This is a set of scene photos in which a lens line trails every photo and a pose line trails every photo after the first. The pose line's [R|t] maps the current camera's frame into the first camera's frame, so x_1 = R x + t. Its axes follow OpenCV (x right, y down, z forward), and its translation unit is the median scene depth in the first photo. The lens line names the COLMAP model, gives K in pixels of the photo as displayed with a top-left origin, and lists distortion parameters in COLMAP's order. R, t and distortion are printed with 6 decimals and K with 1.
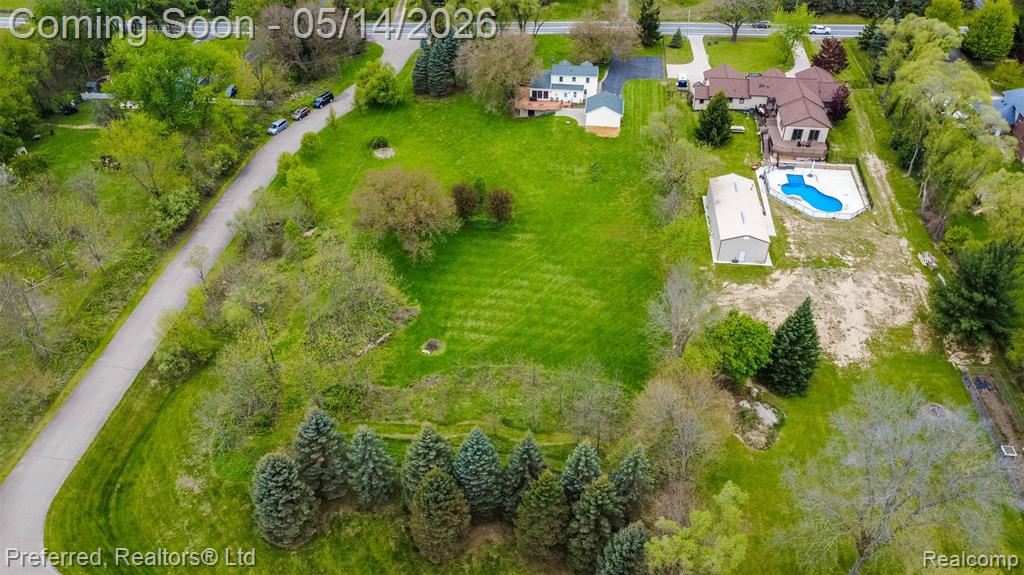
lens RADIAL K [[768.2, 0, 513.6], [0, 768.2, 289.6], [0, 0, 1]] dist [-0.001086, 0.009195]
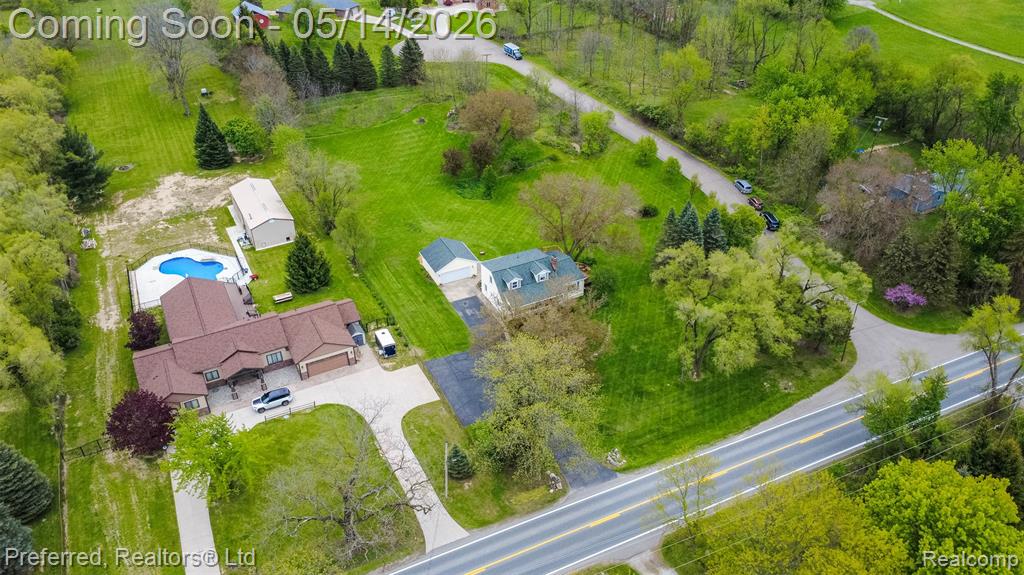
lens RADIAL K [[768.2, 0, 511.7], [0, 768.2, 283.5], [0, 0, 1]] dist [-0.001086, 0.009195]
pose [[-0.828961, 0.317118, -0.460716, 0.468604], [-0.343467, 0.361482, 0.866811, -1.001397], [0.441422, 0.876794, -0.190735, 1.279987]]
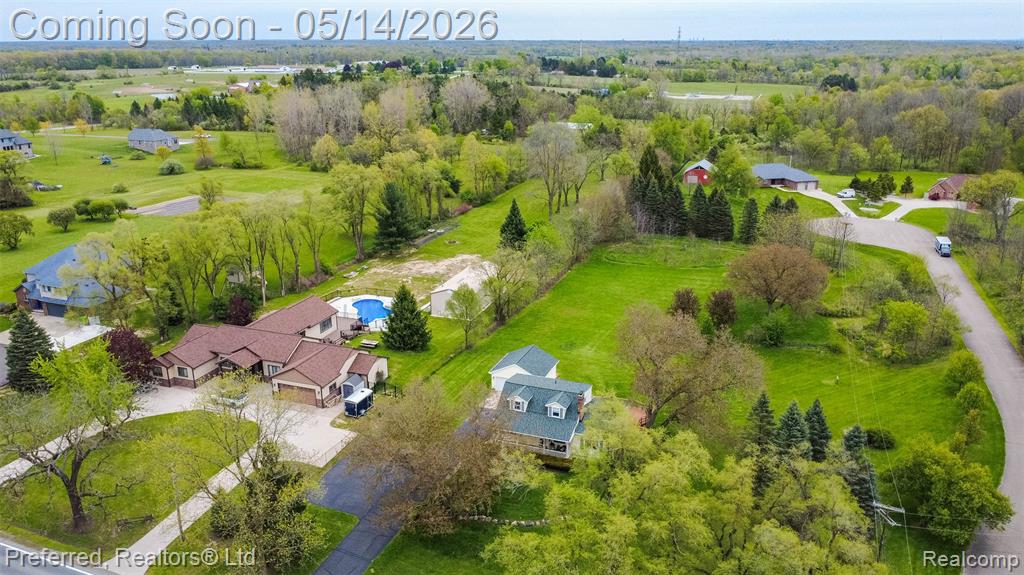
lens RADIAL K [[768.2, 0, 512.6], [0, 768.2, 290.8], [0, 0, 1]] dist [-0.001086, 0.009195]
pose [[-0.972472, -0.066831, 0.223233, -0.030385], [0.151744, 0.545401, 0.824325, -0.877498], [-0.176842, 0.835507, -0.520246, 1.378698]]
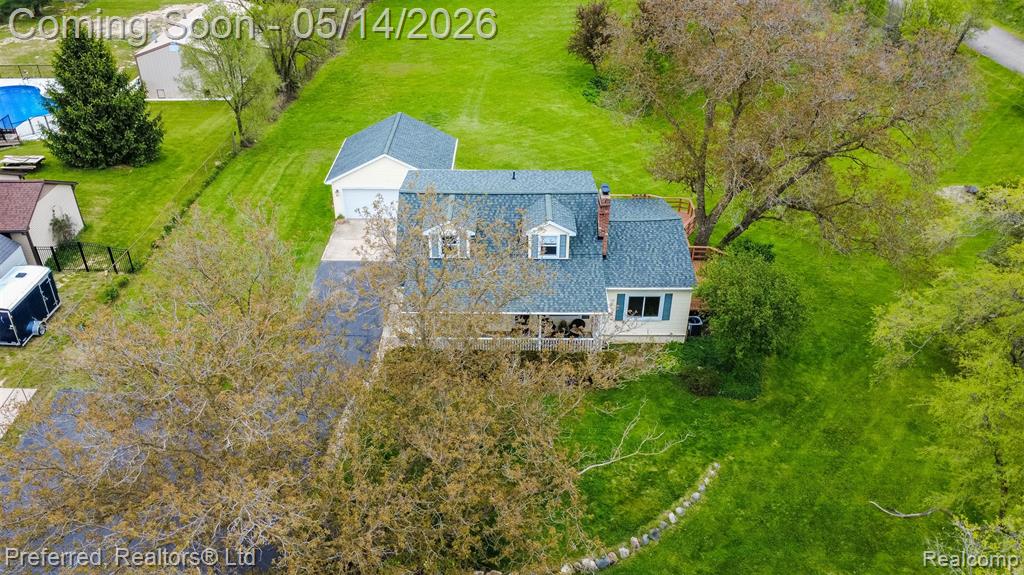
lens RADIAL K [[801.6, 0, 496.0], [0, 801.6, 302.7], [0, 0, 1]] dist [0.006216, -0.005233]
pose [[-0.993654, 0.068851, -0.088947, 0.108393], [-0.063074, 0.313678, 0.947432, -0.556149], [0.093132, 0.947030, -0.307344, 1.231536]]
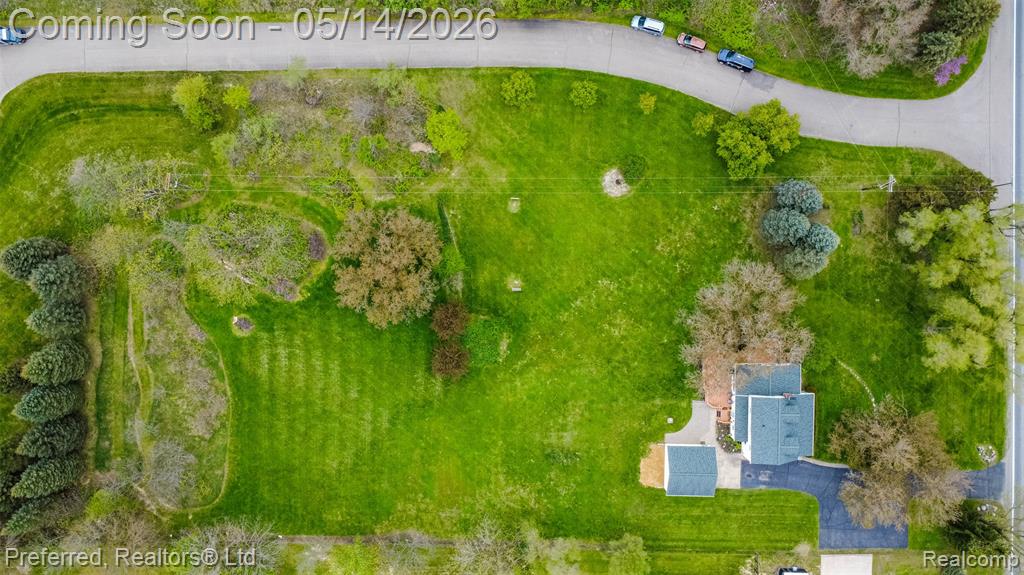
lens RADIAL K [[768.2, 0, 514.7], [0, 768.2, 289.6], [0, 0, 1]] dist [-0.001086, 0.009195]
pose [[0.121154, 0.991595, 0.045399, -0.115976], [-0.622938, 0.040343, 0.781230, -0.762155], [0.772832, -0.122930, 0.622590, 0.455687]]
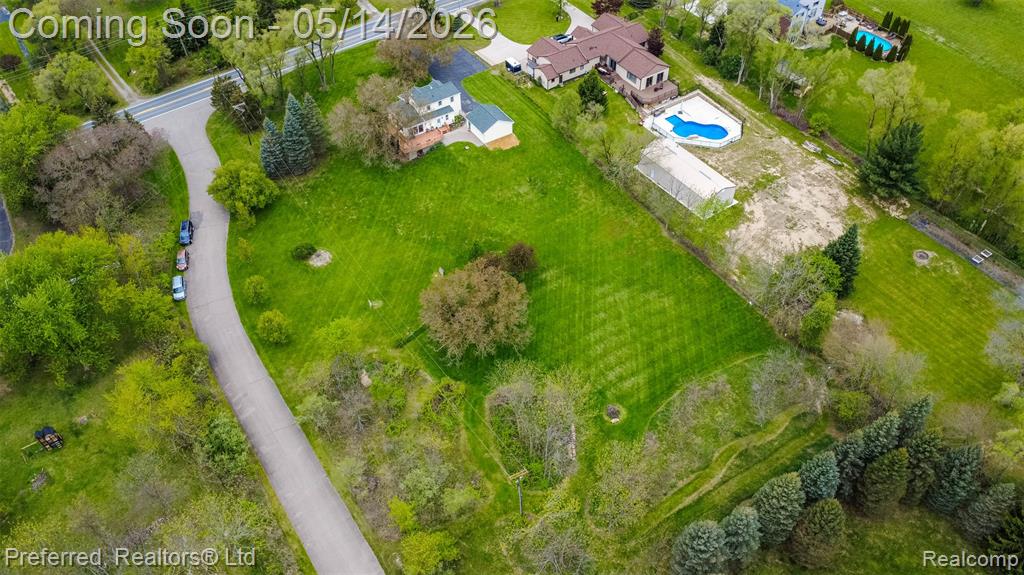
lens RADIAL K [[768.2, 0, 517.2], [0, 768.2, 288.6], [0, 0, 1]] dist [-0.001086, 0.009195]
pose [[0.759581, -0.473872, 0.445512, -0.438490], [0.413533, 0.880554, 0.231551, -0.277325], [-0.502023, 0.008352, 0.864814, 0.109902]]
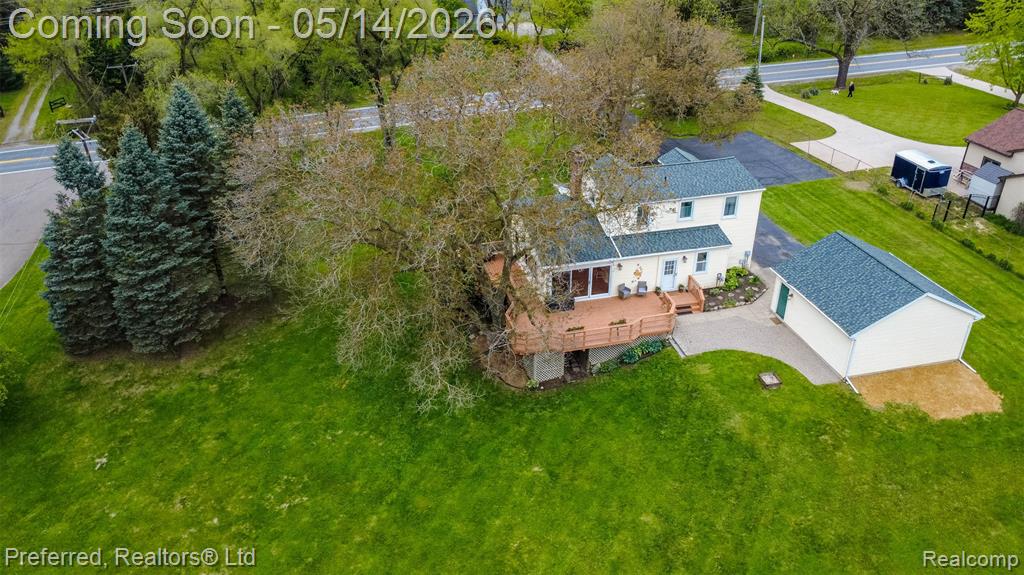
lens RADIAL K [[768.2, 0, 514.1], [0, 768.2, 288.1], [0, 0, 1]] dist [-0.001086, 0.009195]
pose [[0.928981, -0.176985, 0.325070, -0.082215], [0.231122, 0.963374, -0.135988, -0.245678], [-0.289096, 0.201461, 0.935862, 0.841272]]
